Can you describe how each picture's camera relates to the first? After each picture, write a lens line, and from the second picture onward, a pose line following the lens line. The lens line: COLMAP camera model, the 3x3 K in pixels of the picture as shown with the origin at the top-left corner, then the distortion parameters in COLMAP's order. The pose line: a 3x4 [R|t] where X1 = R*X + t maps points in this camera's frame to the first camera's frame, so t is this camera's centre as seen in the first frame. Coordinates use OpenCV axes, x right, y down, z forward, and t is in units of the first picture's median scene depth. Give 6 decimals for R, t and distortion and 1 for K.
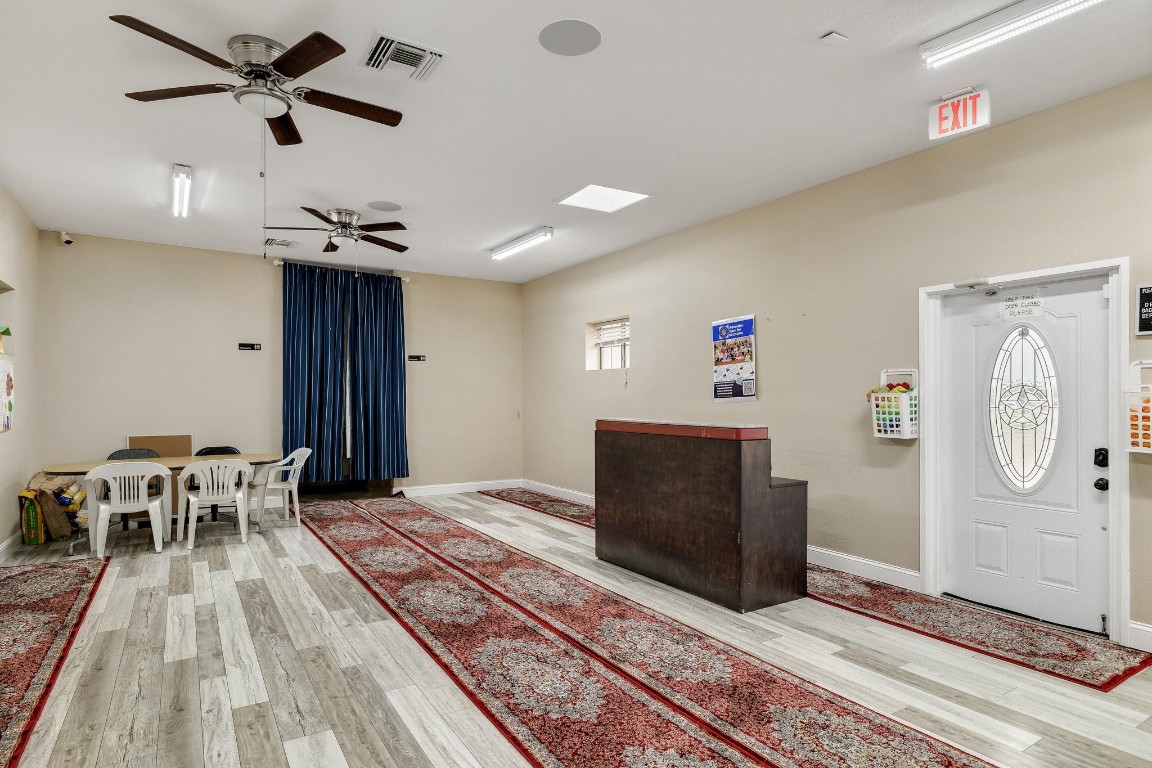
lens RADIAL K [[629.0, 0, 576.0], [0, 629.0, 398.3], [0, 0, 1]] dist [0.001436, 0.000286]
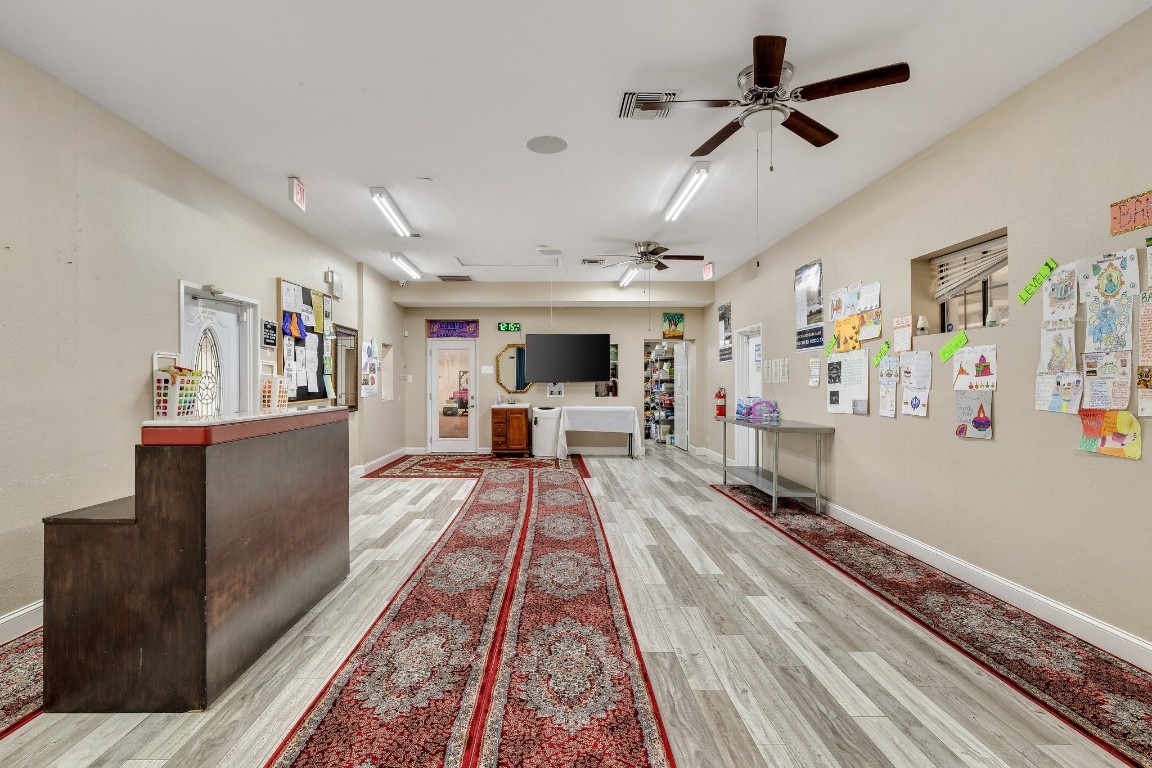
lens RADIAL K [[555.6, 0, 555.4], [0, 555.6, 358.7], [0, 0, 1]] dist [-0.003805, 0.000197]
pose [[-0.846595, 0.020040, 0.531860, -0.578777], [-0.001825, 0.999176, -0.040553, -0.000894], [-0.532234, -0.035302, -0.845861, 1.661023]]
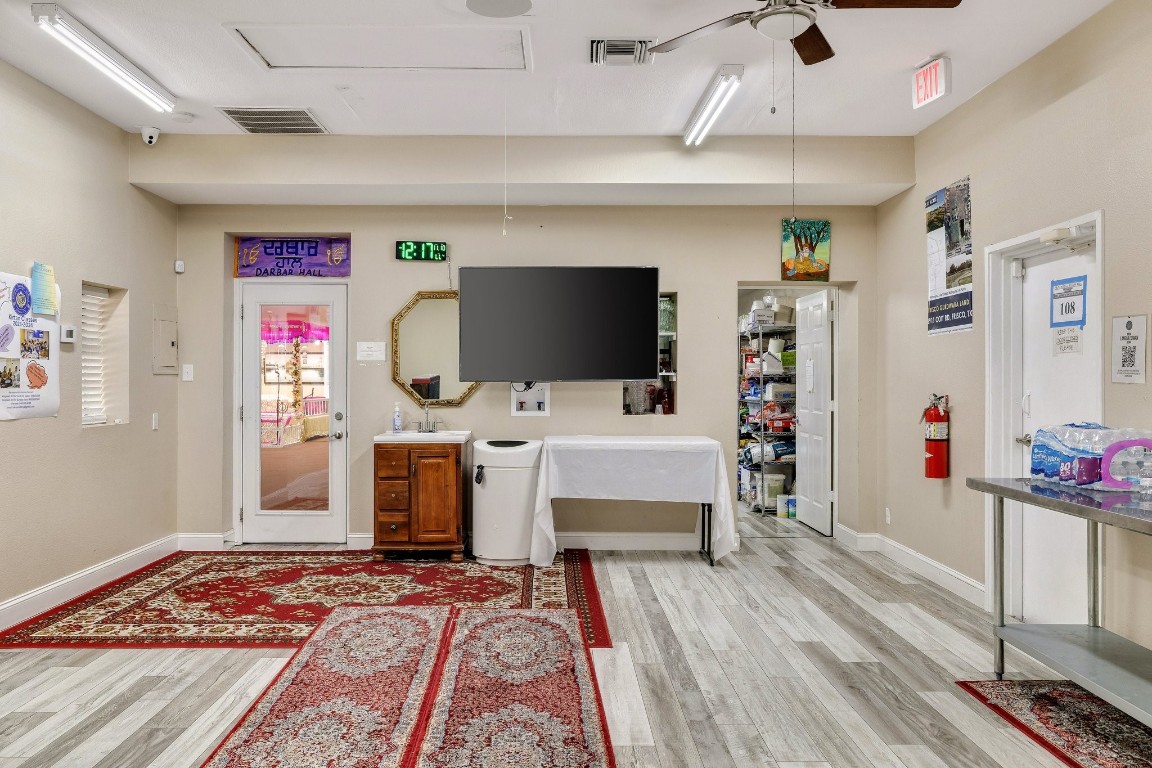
lens RADIAL K [[874.6, 0, 577.3], [0, 874.6, 365.0], [0, 0, 1]] dist [-0.004858, -0.000856]
pose [[-0.857706, 0.005823, 0.514108, -0.161412], [-0.002859, 0.999866, -0.016094, 0.000080], [-0.514133, -0.015274, -0.857574, 0.885789]]
